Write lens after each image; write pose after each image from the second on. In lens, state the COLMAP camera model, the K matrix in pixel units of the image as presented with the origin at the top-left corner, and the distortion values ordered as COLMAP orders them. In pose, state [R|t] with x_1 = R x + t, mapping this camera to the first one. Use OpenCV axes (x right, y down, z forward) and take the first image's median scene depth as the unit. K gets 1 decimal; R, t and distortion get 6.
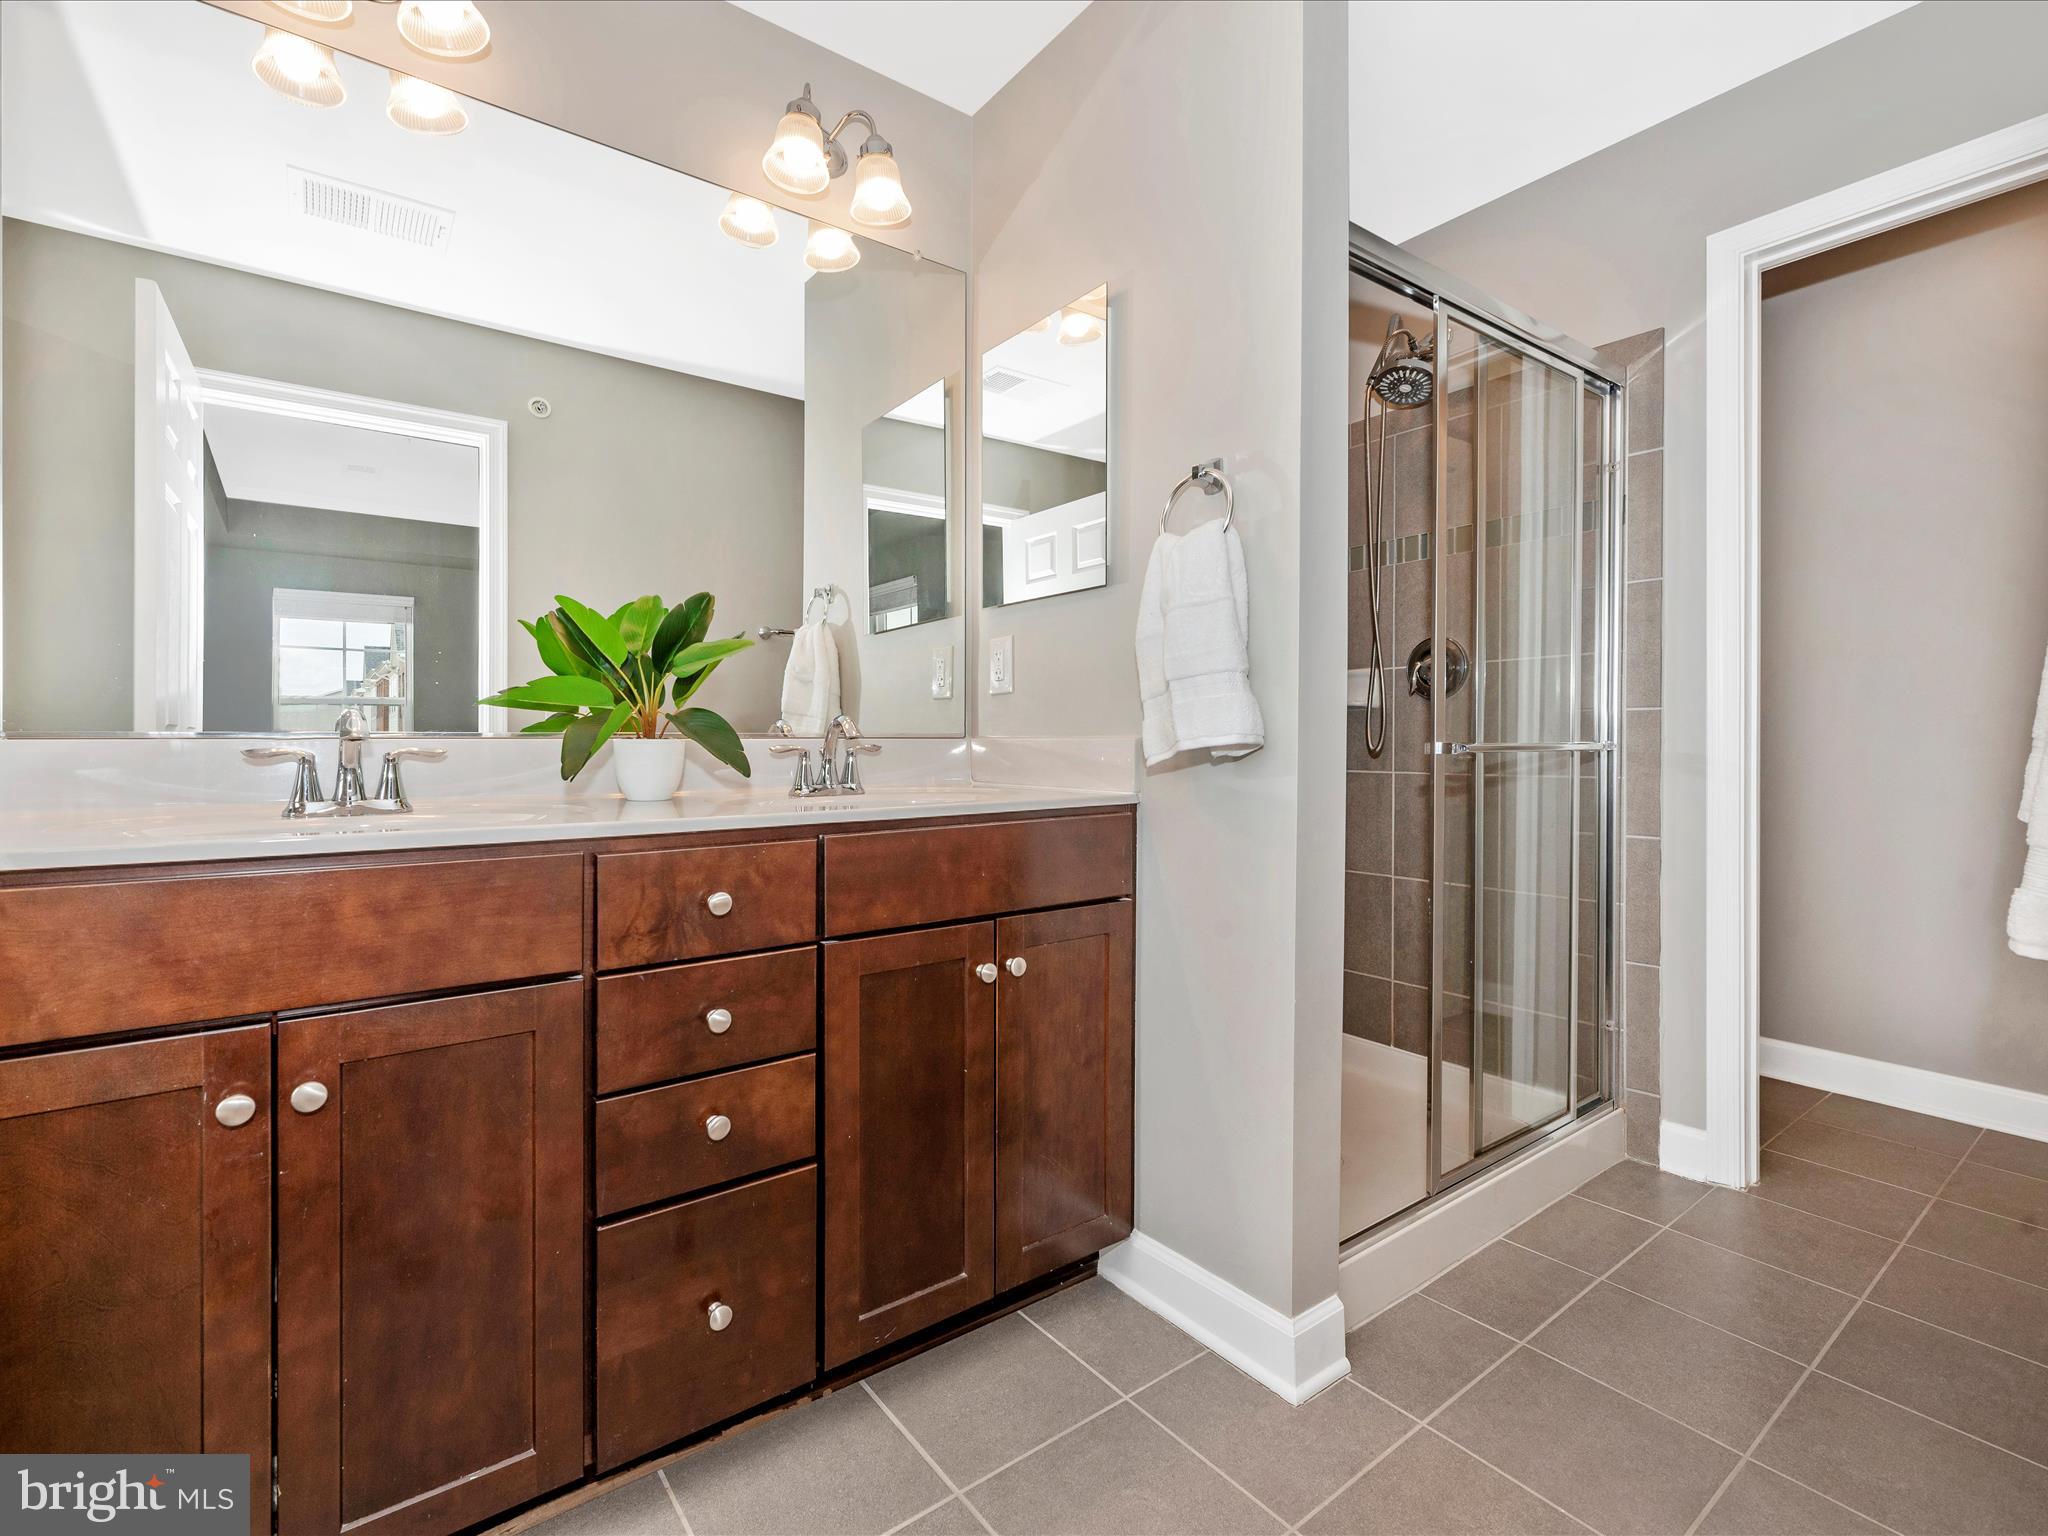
lens RADIAL K [[929.8, 0, 1029.7], [0, 929.8, 756.3], [0, 0, 1]] dist [-0.002359, -0.000493]
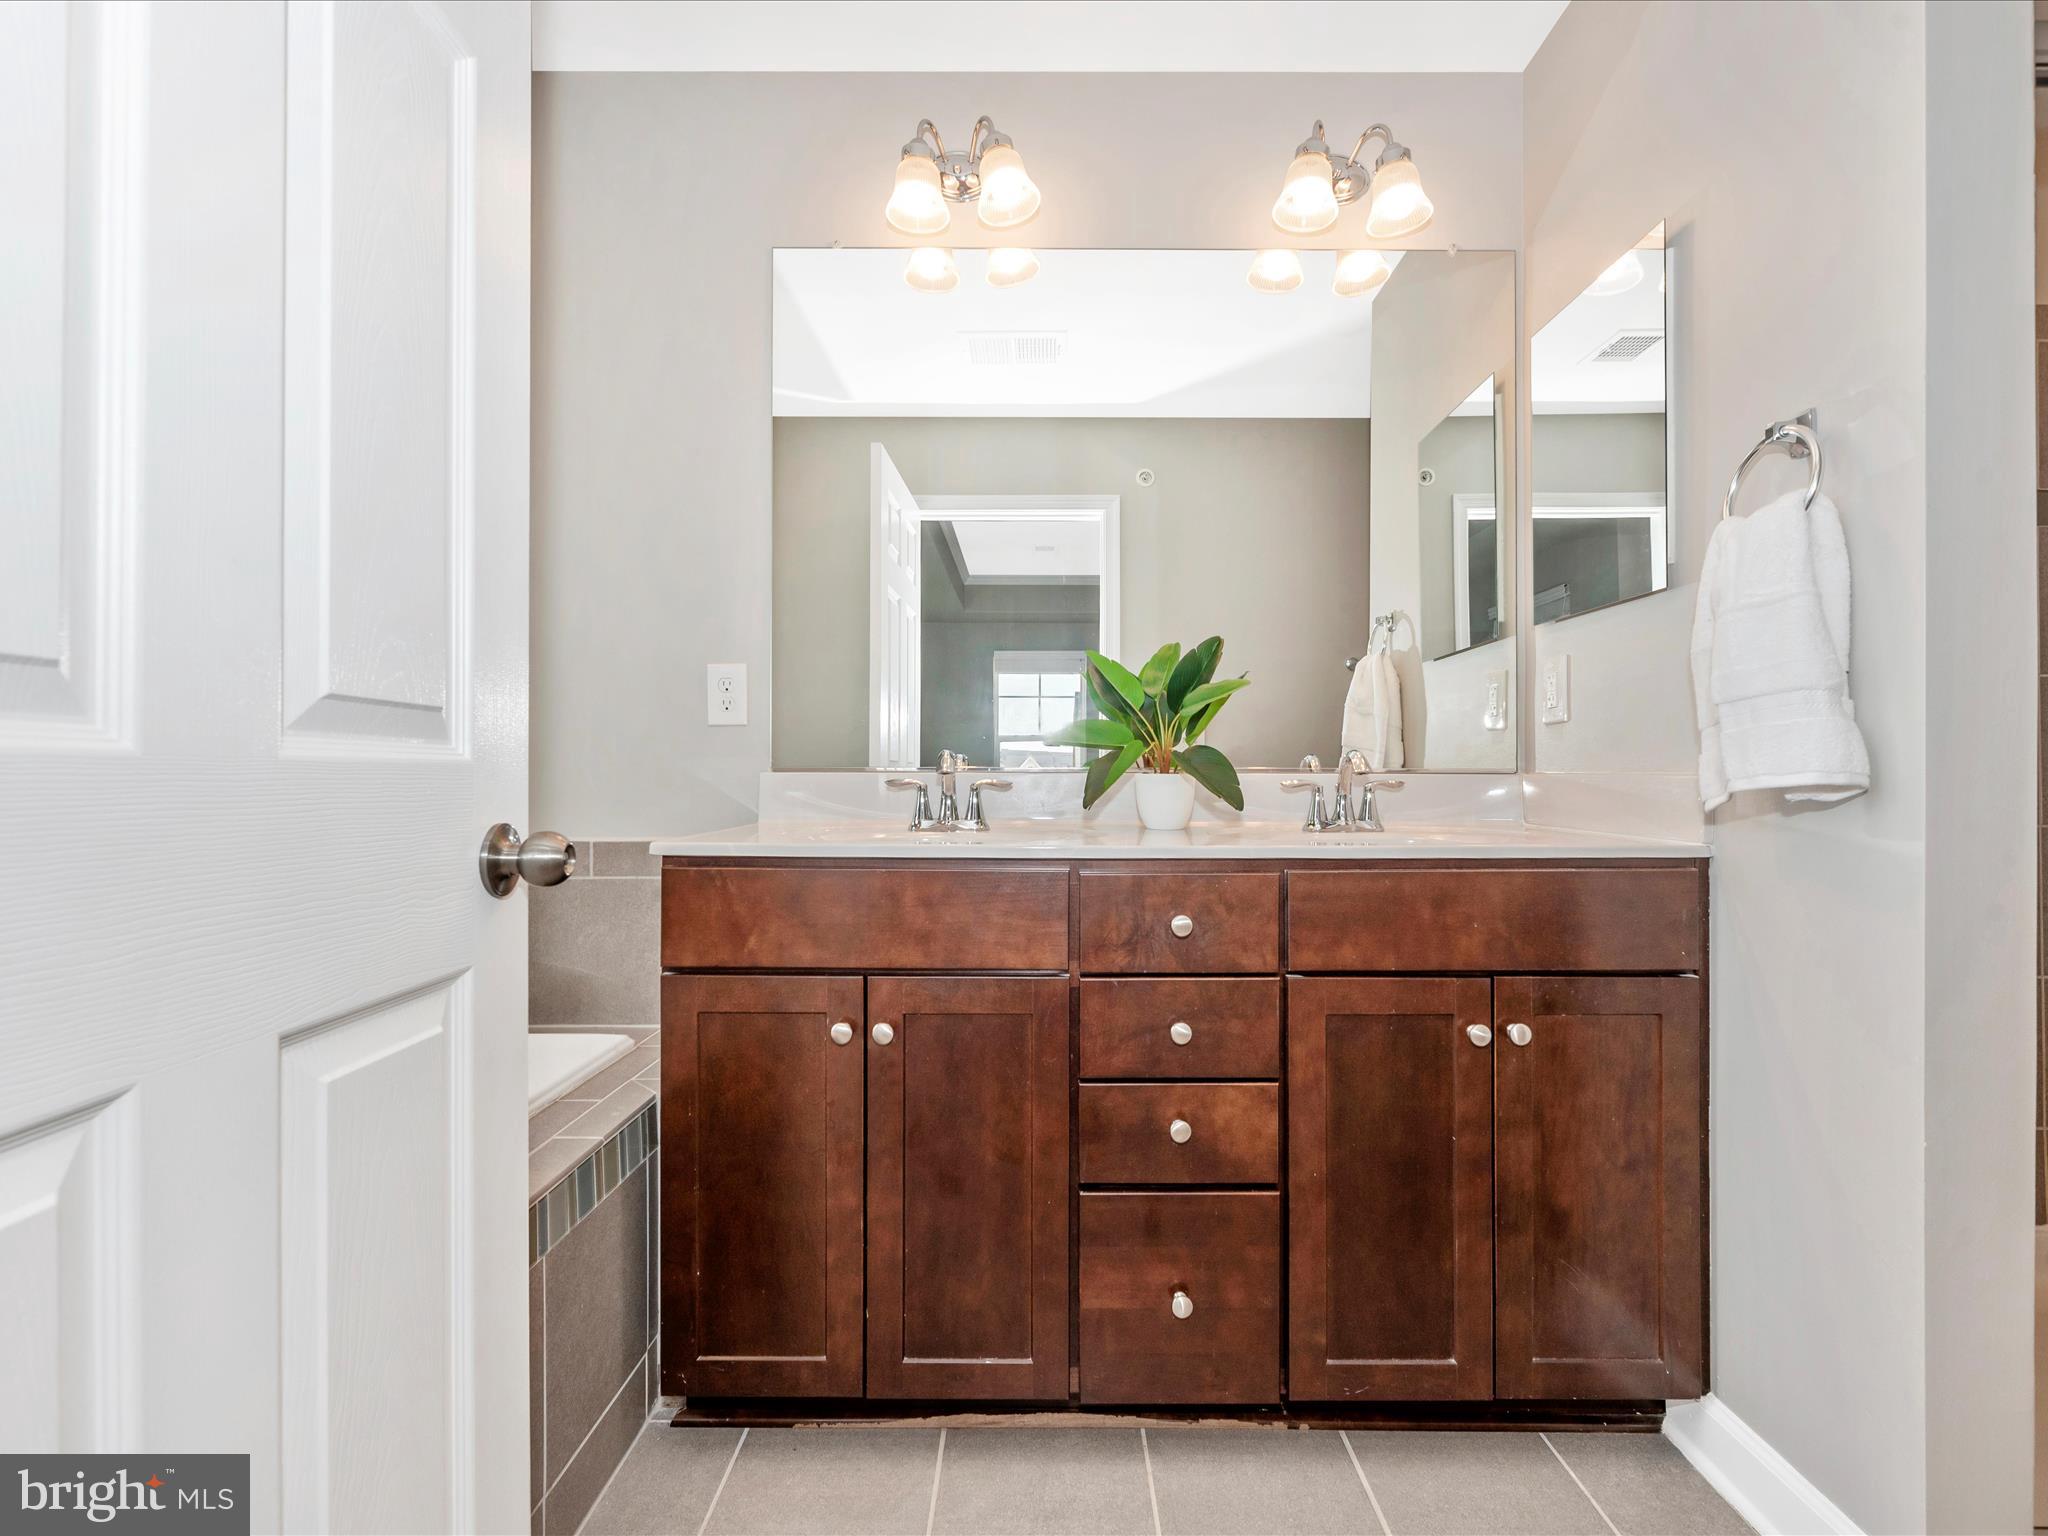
lens RADIAL K [[946.4, 0, 1031.2], [0, 946.4, 787.7], [0, 0, 1]] dist [-0.005860, -0.000096]
pose [[0.800876, 0.013940, -0.598667, 0.151144], [-0.014963, 0.999883, 0.003265, -0.003408], [0.598643, 0.006343, 0.800991, 0.004226]]
